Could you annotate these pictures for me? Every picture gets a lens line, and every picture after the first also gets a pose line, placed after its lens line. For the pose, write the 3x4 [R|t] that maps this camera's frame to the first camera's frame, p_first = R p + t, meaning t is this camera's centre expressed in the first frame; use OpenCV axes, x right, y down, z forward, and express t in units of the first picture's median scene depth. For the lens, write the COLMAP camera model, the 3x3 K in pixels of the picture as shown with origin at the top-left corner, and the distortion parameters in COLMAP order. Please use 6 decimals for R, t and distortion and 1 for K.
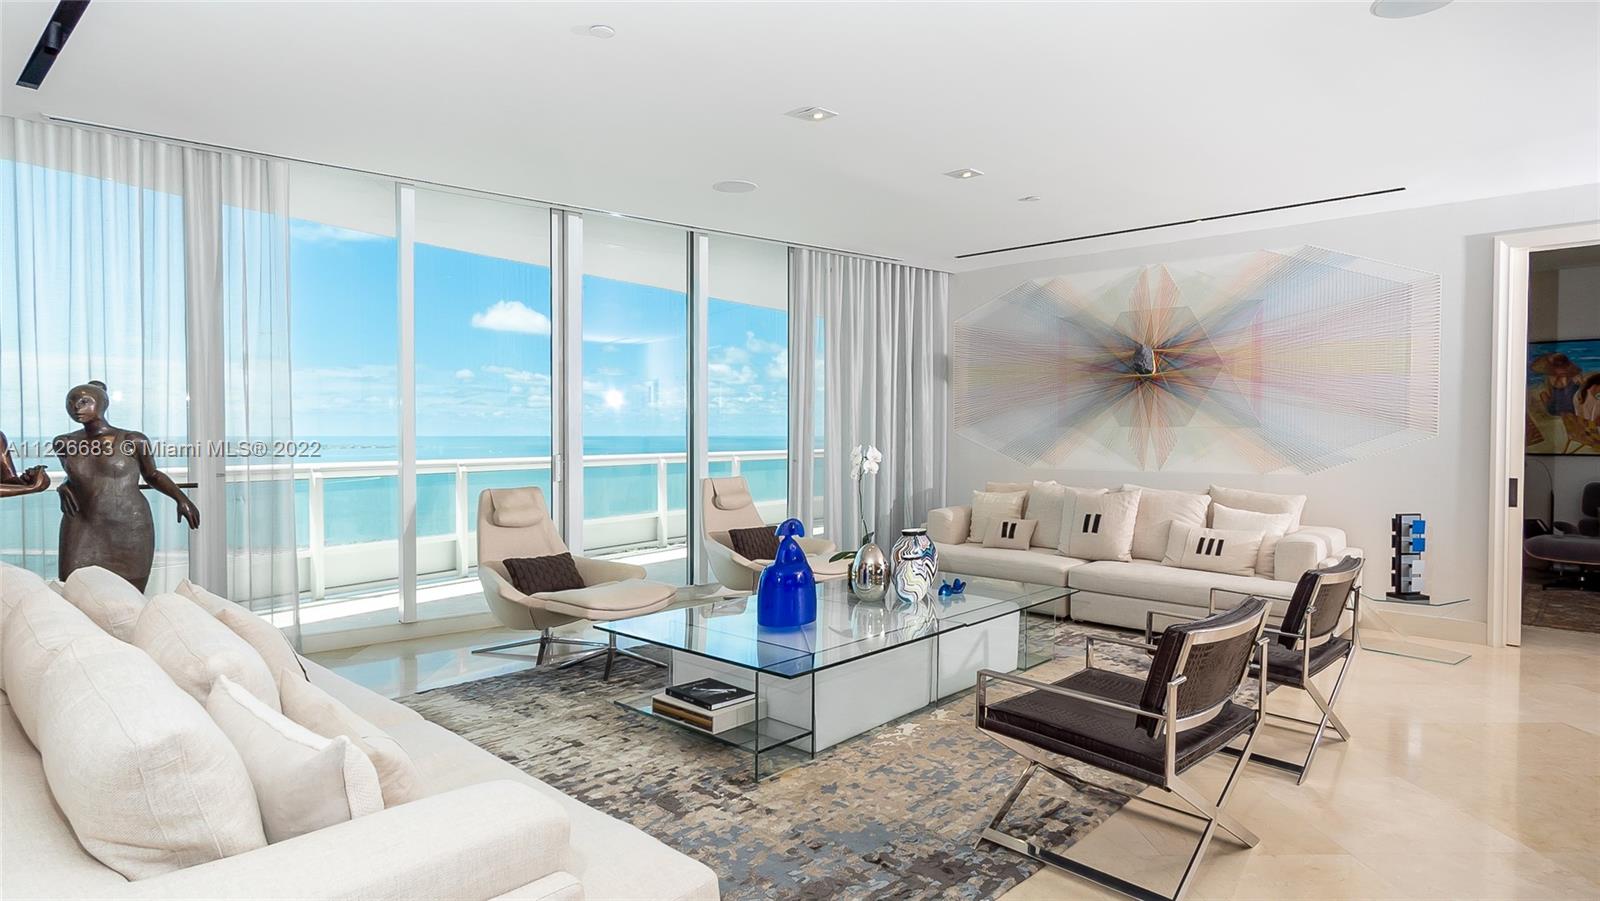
lens RADIAL K [[857.8, 0, 779.2], [0, 857.8, 454.7], [0, 0, 1]] dist [0.005401, 0.001469]
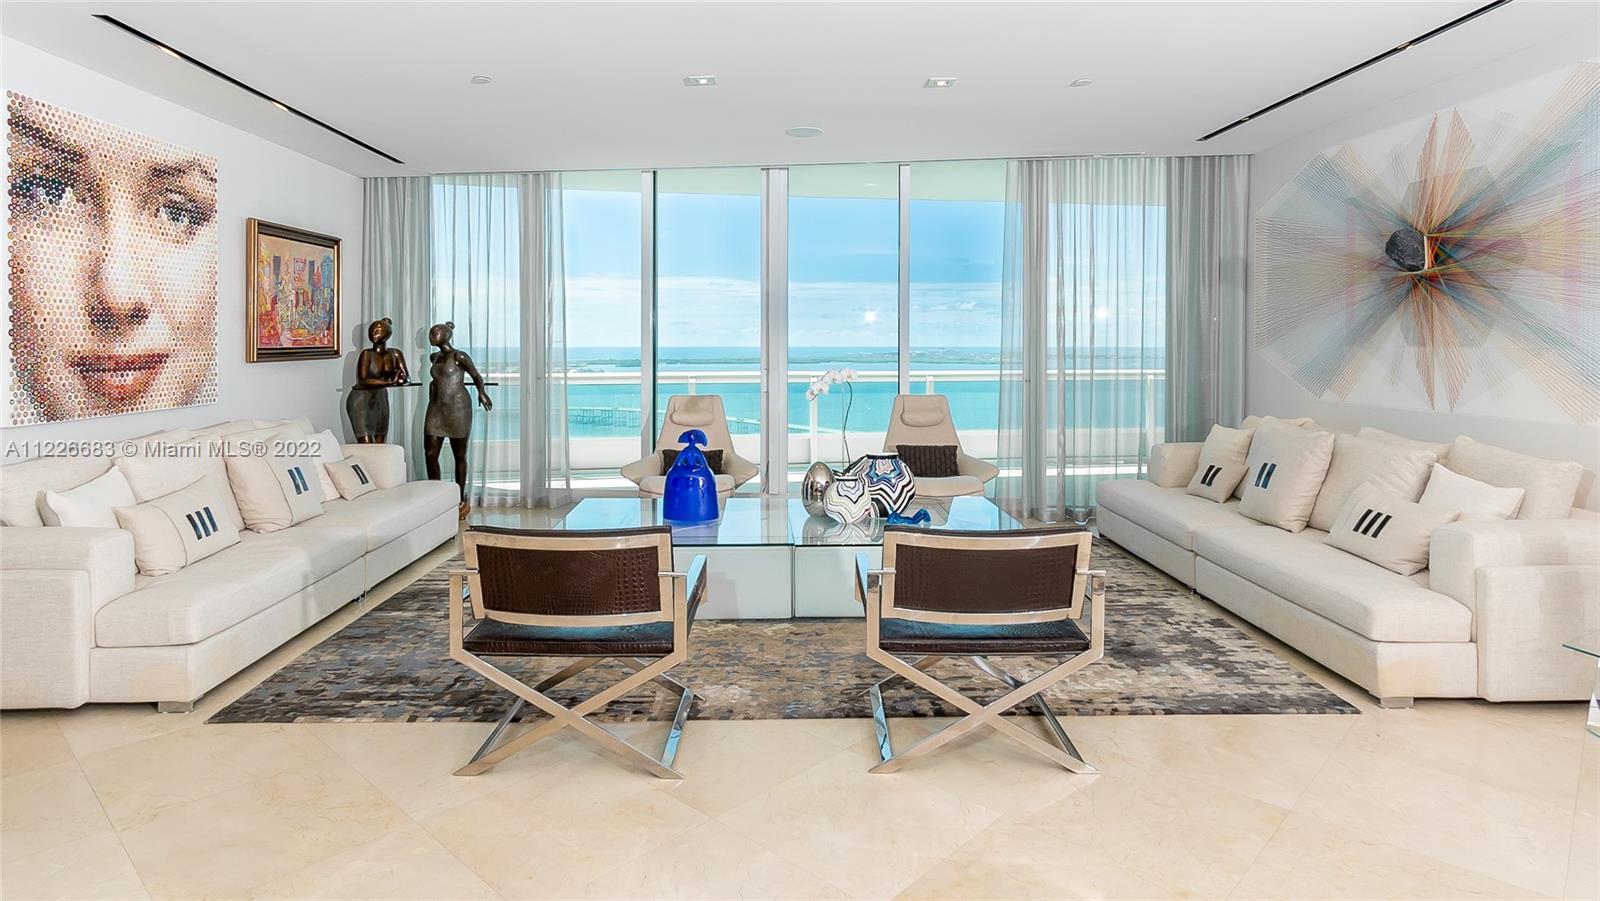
lens RADIAL K [[858.0, 0, 805.4], [0, 858.0, 347.8], [0, 0, 1]] dist [0.002696, 0.000477]
pose [[0.714613, 0.002508, -0.699516, 0.796998], [-0.017044, 0.999759, -0.013827, -0.019439], [0.699313, 0.021803, 0.714483, 0.231028]]
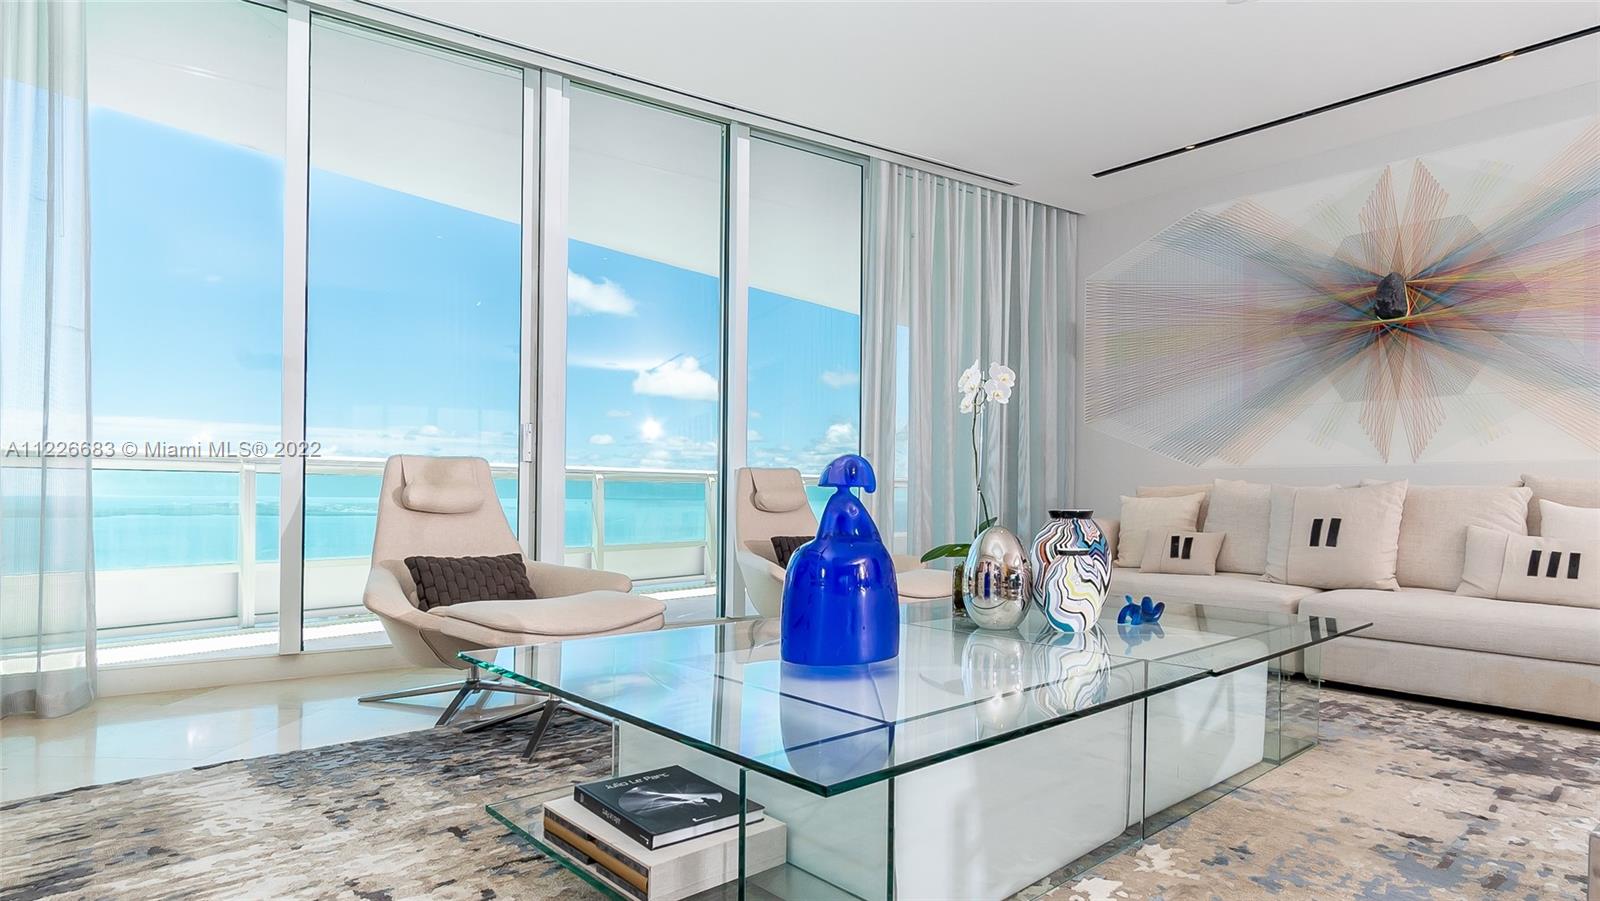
lens RADIAL K [[840.1, 0, 775.5], [0, 840.1, 497.7], [0, 0, 1]] dist [0.004897, 0.001696]
pose [[0.994985, 0.006651, -0.099808, 0.017077], [-0.009153, 0.999655, -0.024633, 0.096382], [0.099609, 0.025423, 0.994702, 0.425197]]
